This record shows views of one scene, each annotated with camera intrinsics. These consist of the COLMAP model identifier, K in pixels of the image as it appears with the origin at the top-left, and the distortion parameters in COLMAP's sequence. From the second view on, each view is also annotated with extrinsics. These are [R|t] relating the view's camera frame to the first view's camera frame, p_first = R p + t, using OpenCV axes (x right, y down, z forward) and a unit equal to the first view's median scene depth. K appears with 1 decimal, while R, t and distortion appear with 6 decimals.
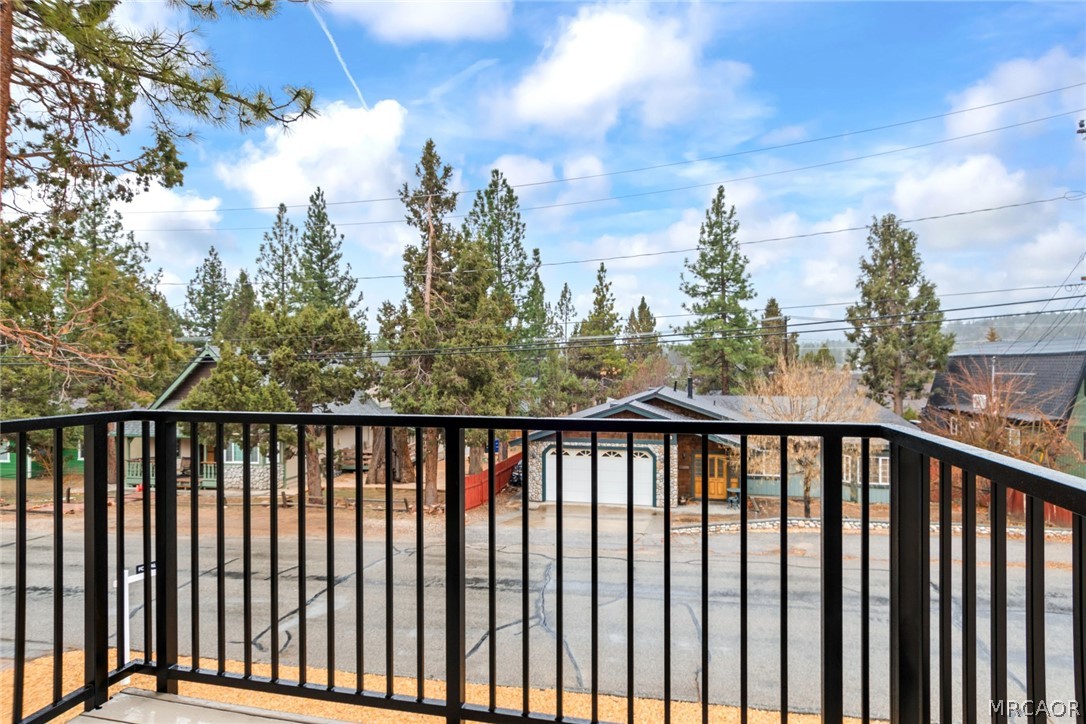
lens RADIAL K [[595.0, 0, 541.0], [0, 595.0, 358.3], [0, 0, 1]] dist [0.001646, -0.011856]
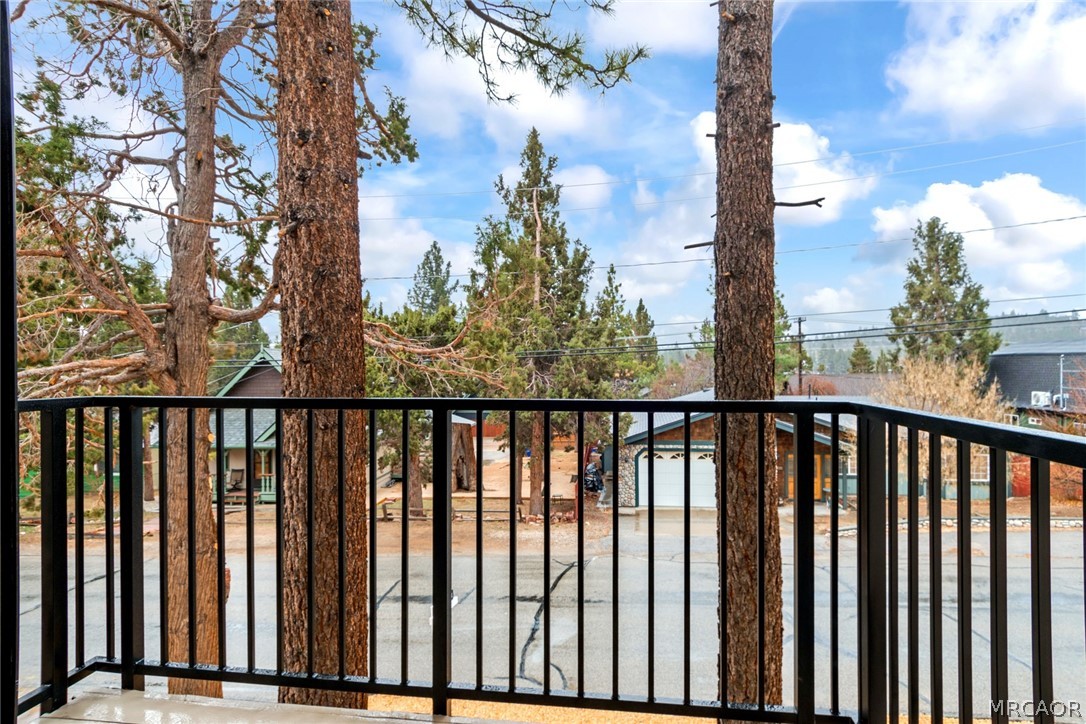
lens RADIAL K [[595.0, 0, 546.8], [0, 595.0, 367.0], [0, 0, 1]] dist [0.001646, -0.011856]
pose [[0.995951, -0.007613, 0.089578, -0.208767], [0.006784, 0.999931, 0.009562, 0.002433], [-0.089644, -0.008915, 0.995934, 0.044042]]
